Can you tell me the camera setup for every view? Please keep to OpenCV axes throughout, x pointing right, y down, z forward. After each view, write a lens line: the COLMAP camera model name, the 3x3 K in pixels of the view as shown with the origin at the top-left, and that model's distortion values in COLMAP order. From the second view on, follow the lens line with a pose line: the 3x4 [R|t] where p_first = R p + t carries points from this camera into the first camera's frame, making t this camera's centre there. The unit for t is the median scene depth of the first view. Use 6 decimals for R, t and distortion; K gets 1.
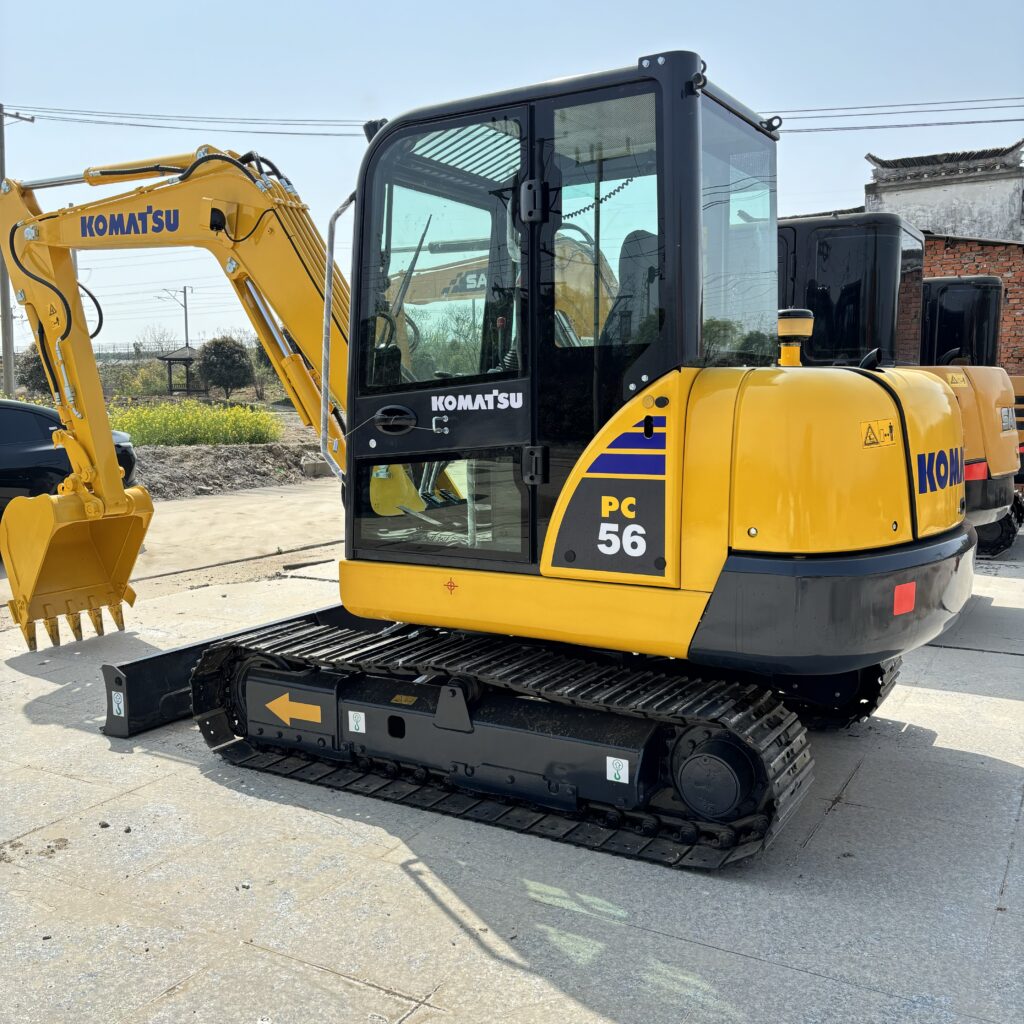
lens RADIAL K [[1033.6, 0, 512.0], [0, 1033.6, 512.0], [0, 0, 1]] dist [0.103140, -0.147187]
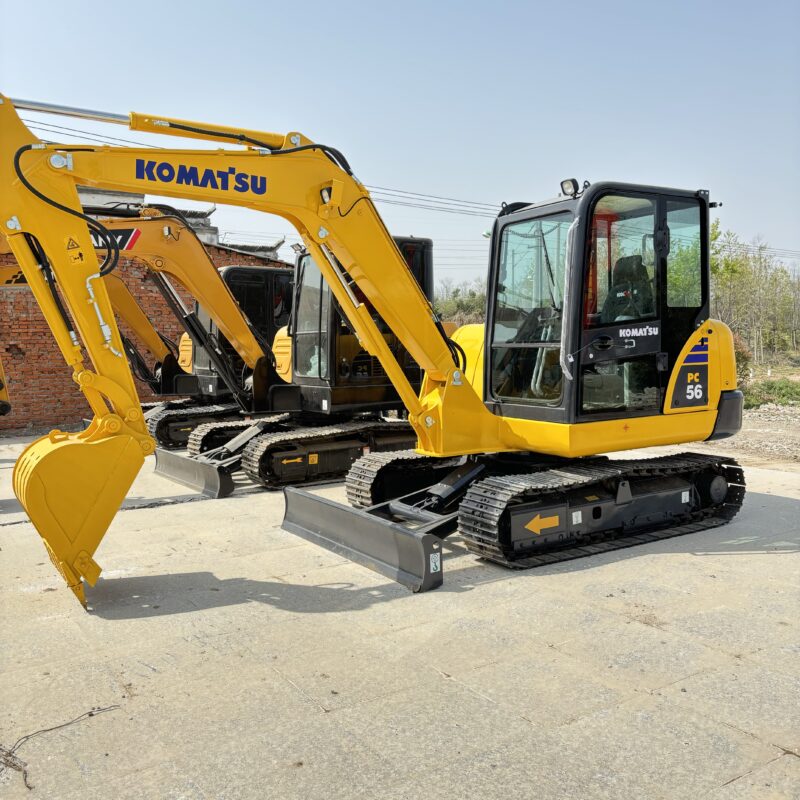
lens RADIAL K [[804.6, 0, 405.4], [0, 804.6, 395.1], [0, 0, 1]] dist [0.126434, -0.294965]
pose [[0.443385, -0.062019, 0.894183, -1.613723], [0.111882, 0.993631, 0.013440, -0.055630], [-0.889321, 0.094085, 0.447499, 0.695095]]
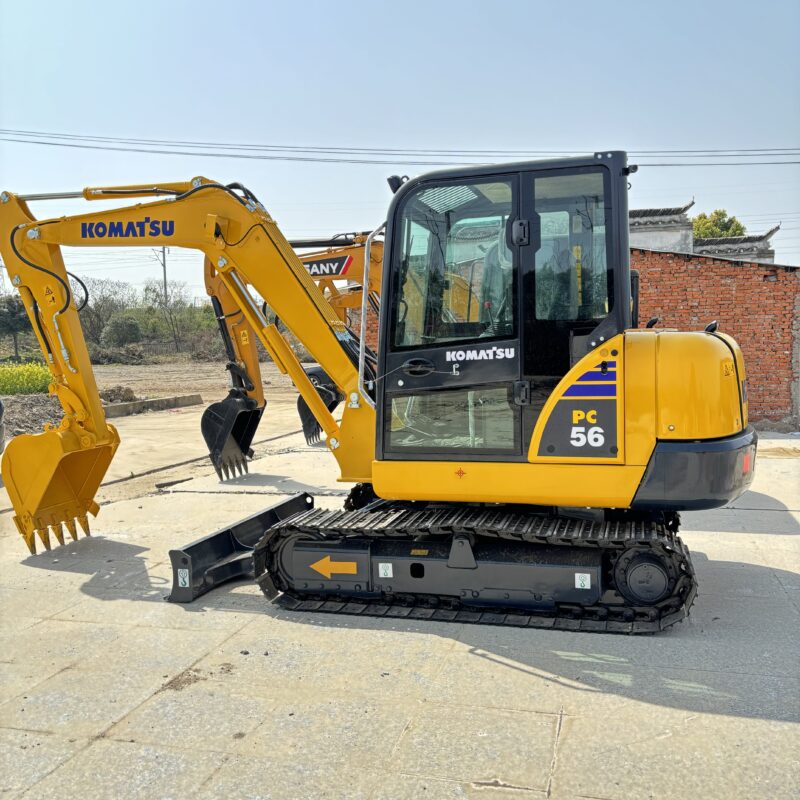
lens RADIAL K [[804.6, 0, 405.4], [0, 804.6, 395.1], [0, 0, 1]] dist [0.126434, -0.294965]
pose [[0.965807, -0.027717, 0.257777, -0.454156], [0.042065, 0.997847, -0.050311, 0.012212], [-0.255827, 0.059434, 0.964894, -0.150793]]
